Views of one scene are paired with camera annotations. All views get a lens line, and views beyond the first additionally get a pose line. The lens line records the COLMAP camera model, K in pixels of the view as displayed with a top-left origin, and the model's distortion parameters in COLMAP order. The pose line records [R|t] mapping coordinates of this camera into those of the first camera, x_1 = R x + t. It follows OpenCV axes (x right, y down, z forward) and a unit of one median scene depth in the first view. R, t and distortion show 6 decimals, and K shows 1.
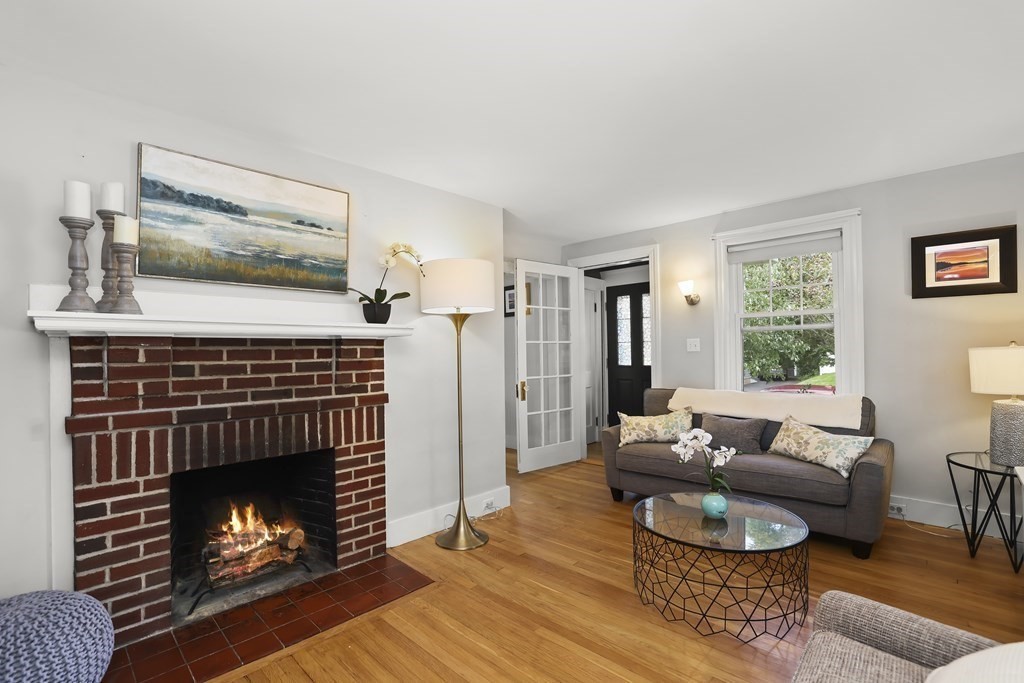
lens RADIAL K [[453.6, 0, 520.8], [0, 453.6, 346.6], [0, 0, 1]] dist [-0.014901, 0.000802]
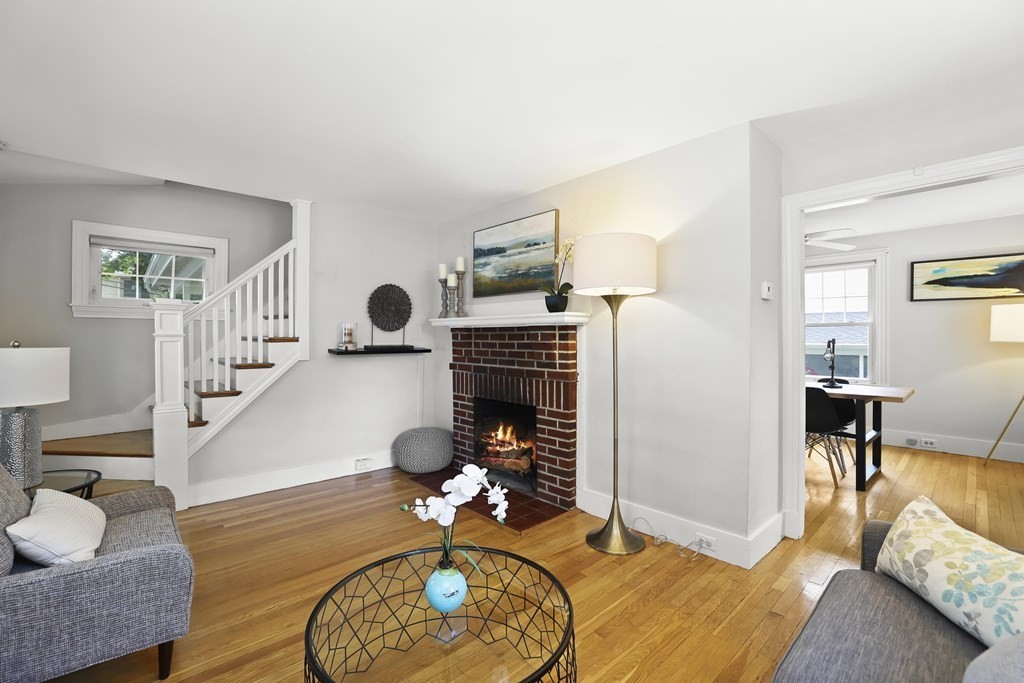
lens RADIAL K [[453.6, 0, 515.7], [0, 453.6, 338.2], [0, 0, 1]] dist [-0.014901, 0.000802]
pose [[-0.054210, 0.016211, -0.998398, 0.973737], [0.012015, 0.999806, 0.015582, -0.002746], [0.998457, -0.011151, -0.054395, 1.052840]]
